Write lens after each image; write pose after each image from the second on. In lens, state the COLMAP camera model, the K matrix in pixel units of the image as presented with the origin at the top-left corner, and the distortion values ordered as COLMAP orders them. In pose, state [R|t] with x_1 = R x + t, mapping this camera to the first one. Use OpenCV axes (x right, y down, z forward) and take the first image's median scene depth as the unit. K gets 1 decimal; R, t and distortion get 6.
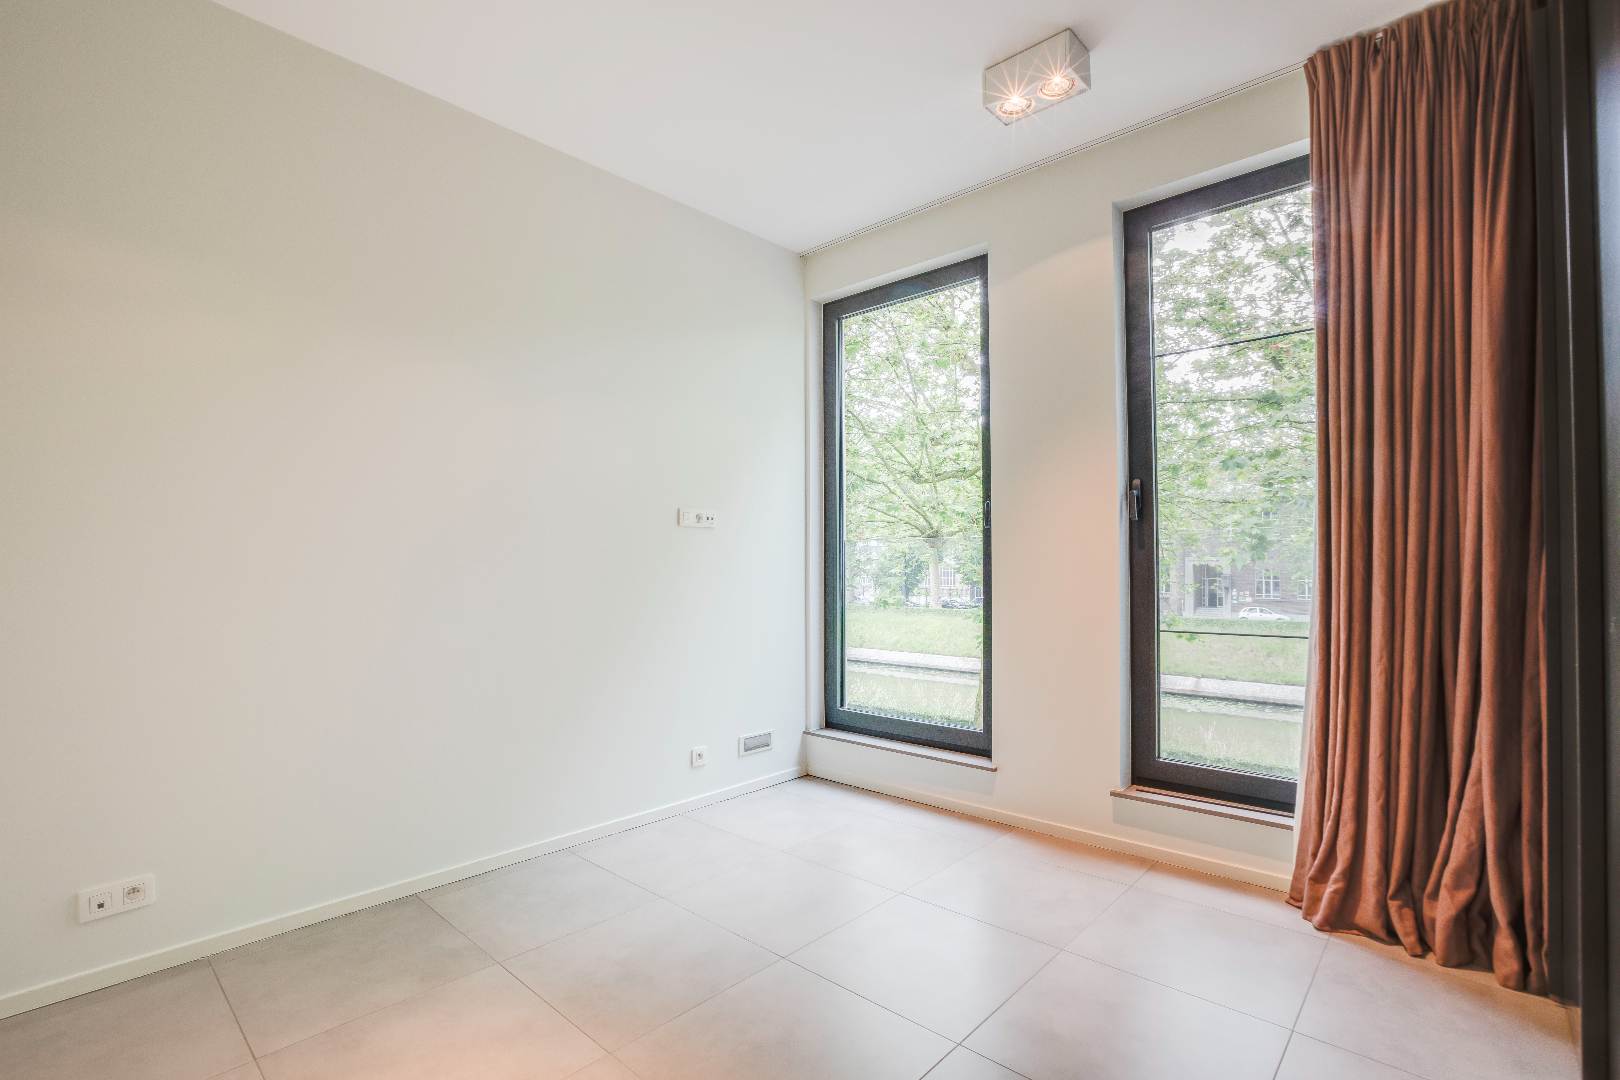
lens RADIAL K [[745.8, 0, 809.5], [0, 745.8, 547.6], [0, 0, 1]] dist [-0.031360, 0.005117]
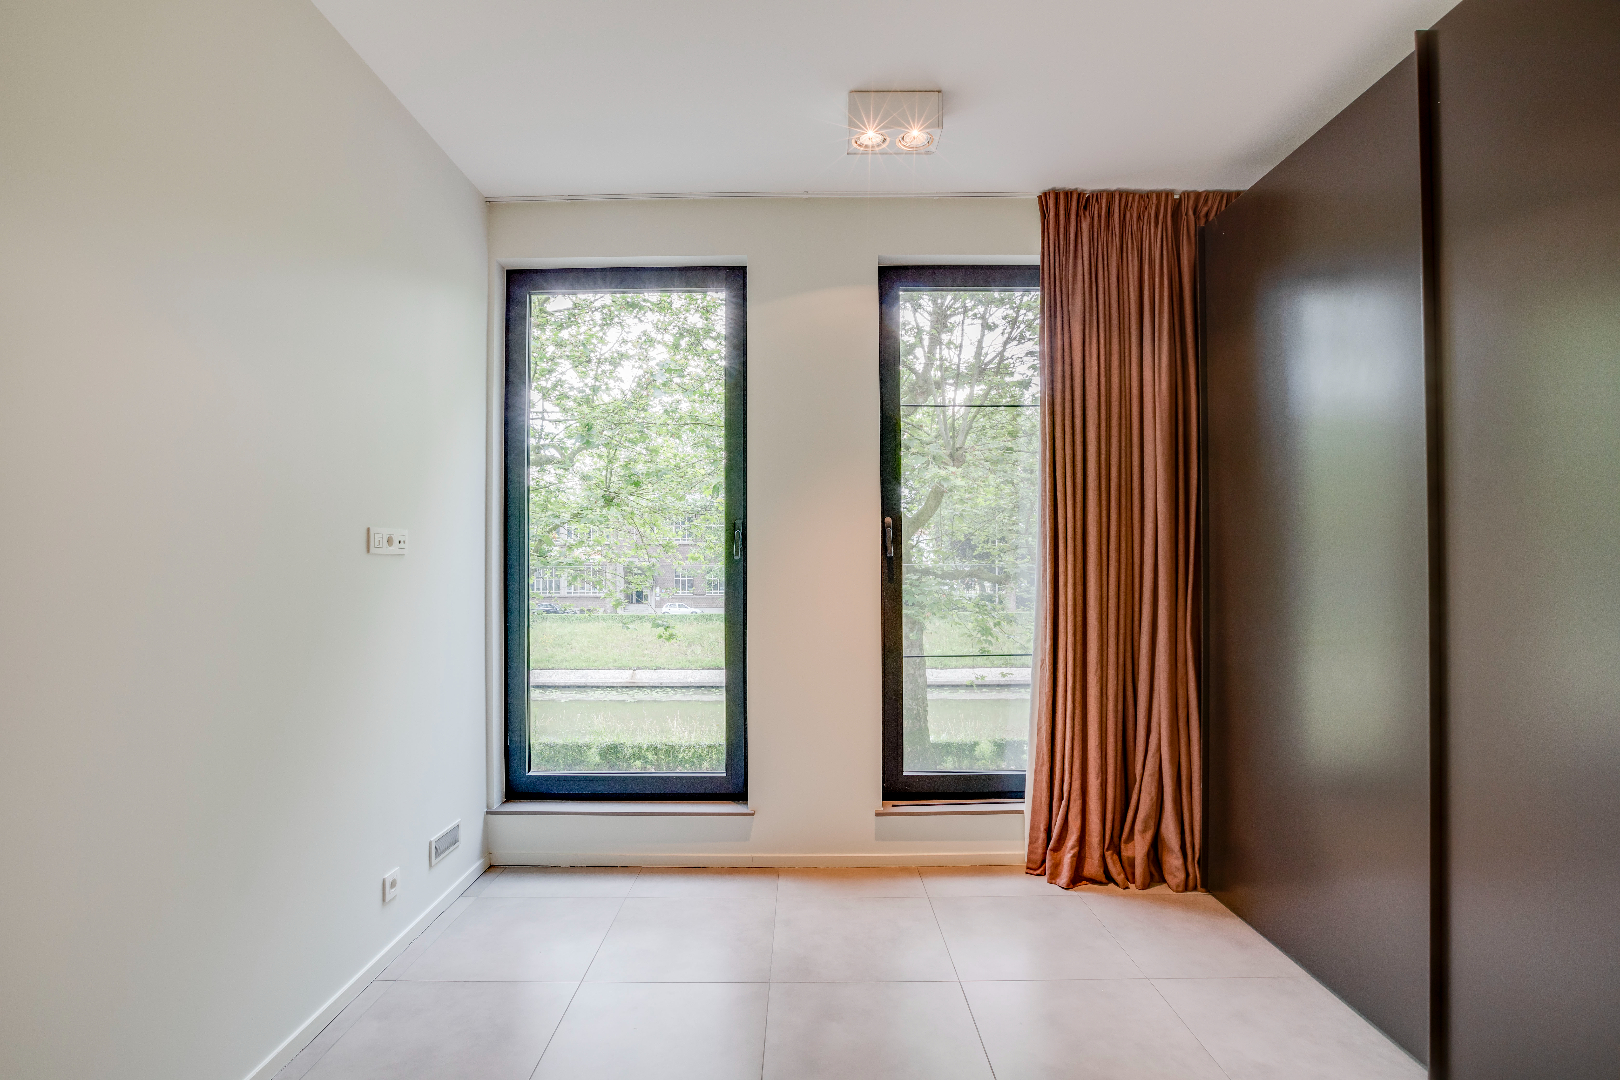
lens RADIAL K [[745.8, 0, 807.8], [0, 745.8, 551.1], [0, 0, 1]] dist [-0.031360, 0.005117]
pose [[0.740304, 0.010224, 0.672195, -0.411858], [-0.013839, 0.999904, 0.000034, -0.045566], [-0.672130, -0.009328, 0.740374, 0.296444]]
